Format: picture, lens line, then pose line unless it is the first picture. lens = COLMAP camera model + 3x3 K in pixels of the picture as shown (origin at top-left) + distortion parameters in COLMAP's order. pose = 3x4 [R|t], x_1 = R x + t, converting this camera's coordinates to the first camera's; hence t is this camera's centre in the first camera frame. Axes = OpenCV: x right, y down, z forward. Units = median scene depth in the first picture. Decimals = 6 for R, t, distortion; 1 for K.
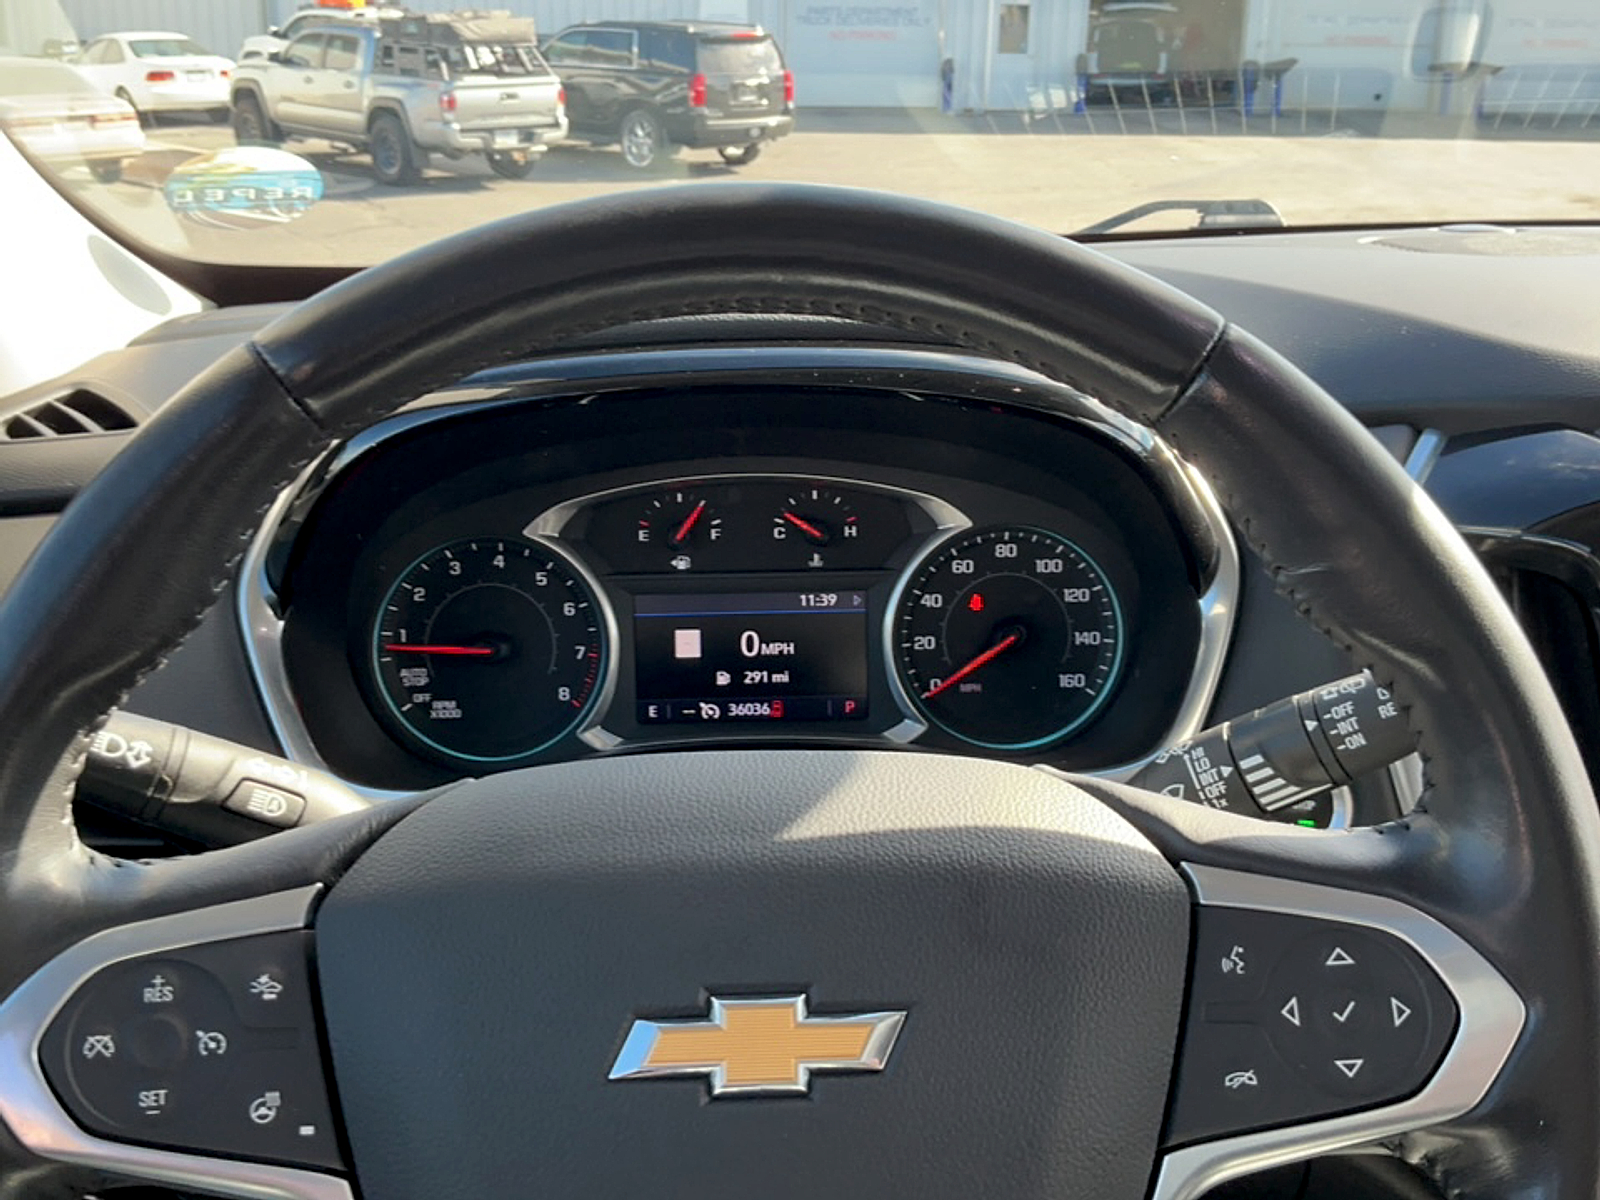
lens RADIAL K [[1602.9, 0, 802.2], [0, 1602.9, 607.8], [0, 0, 1]] dist [0.110289, -0.272656]
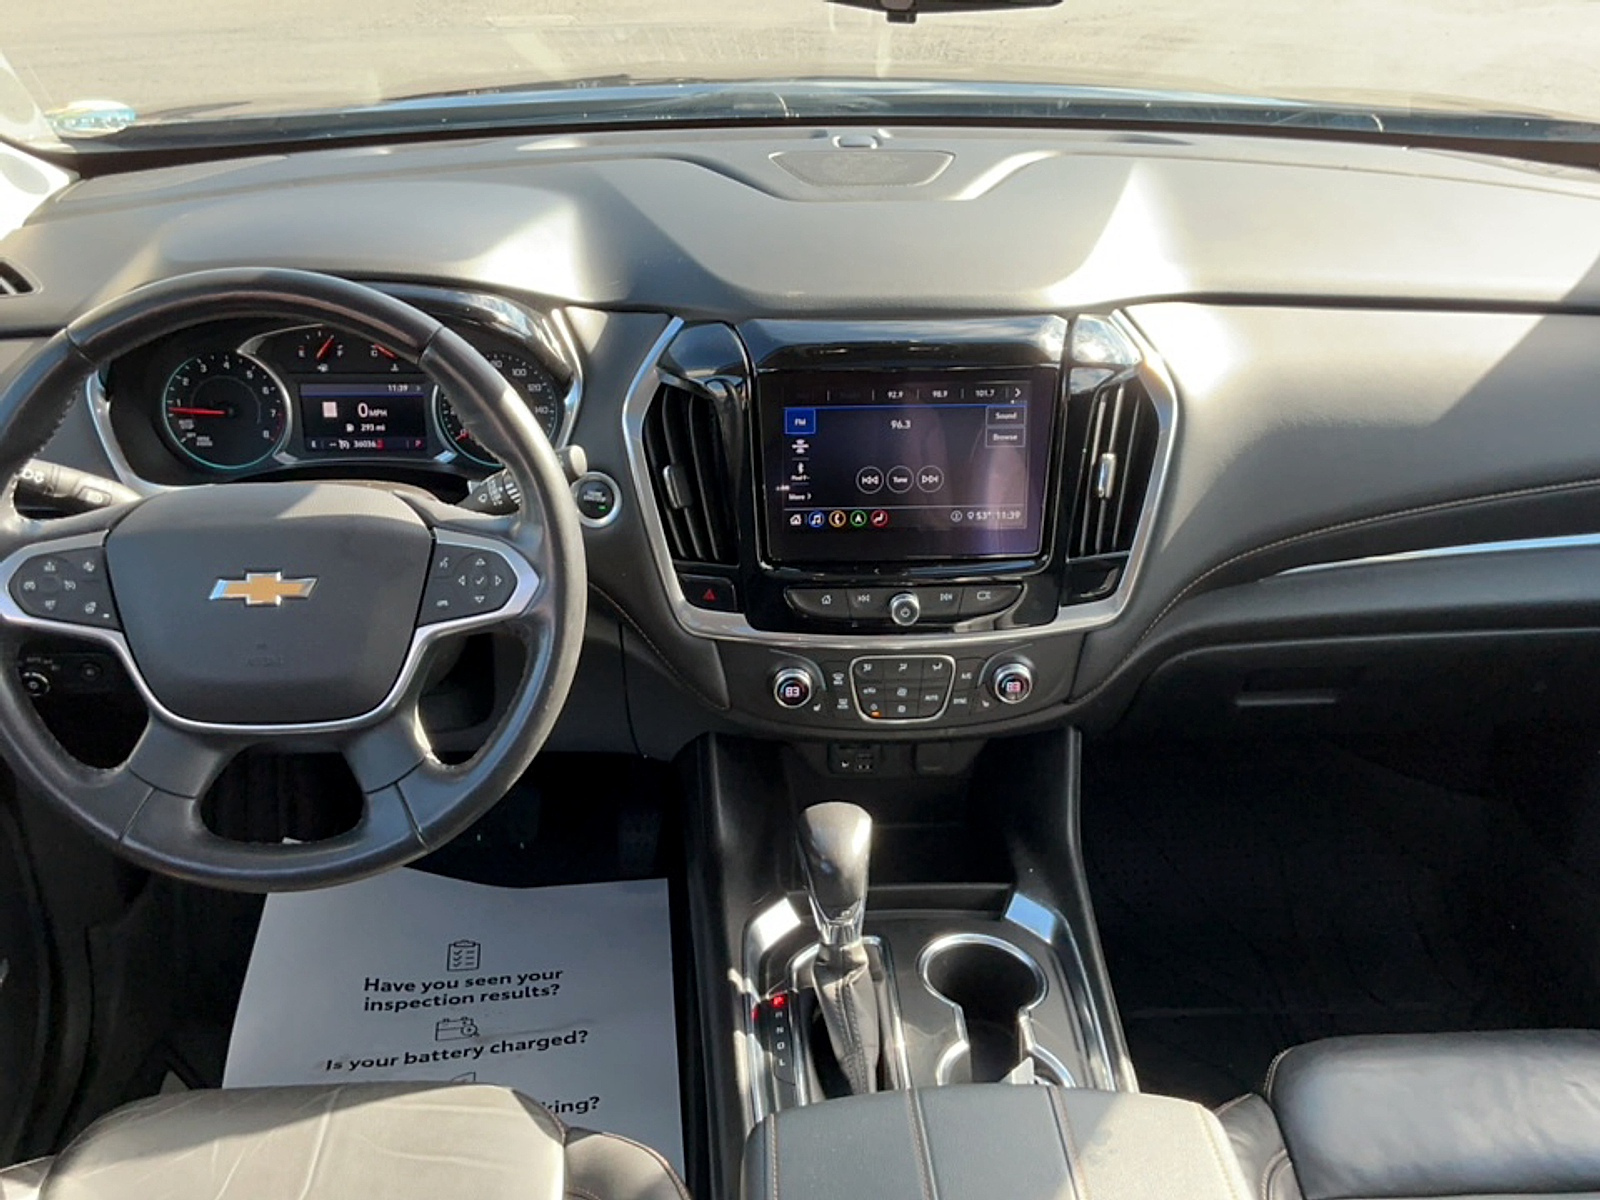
lens RADIAL K [[1602.9, 0, 802.2], [0, 1602.9, 607.8], [0, 0, 1]] dist [0.110289, -0.272656]
pose [[0.999471, 0.011705, 0.030346, 0.448933], [-0.017958, 0.976494, 0.214794, -0.175872], [-0.027119, -0.215225, 0.976188, -0.979439]]
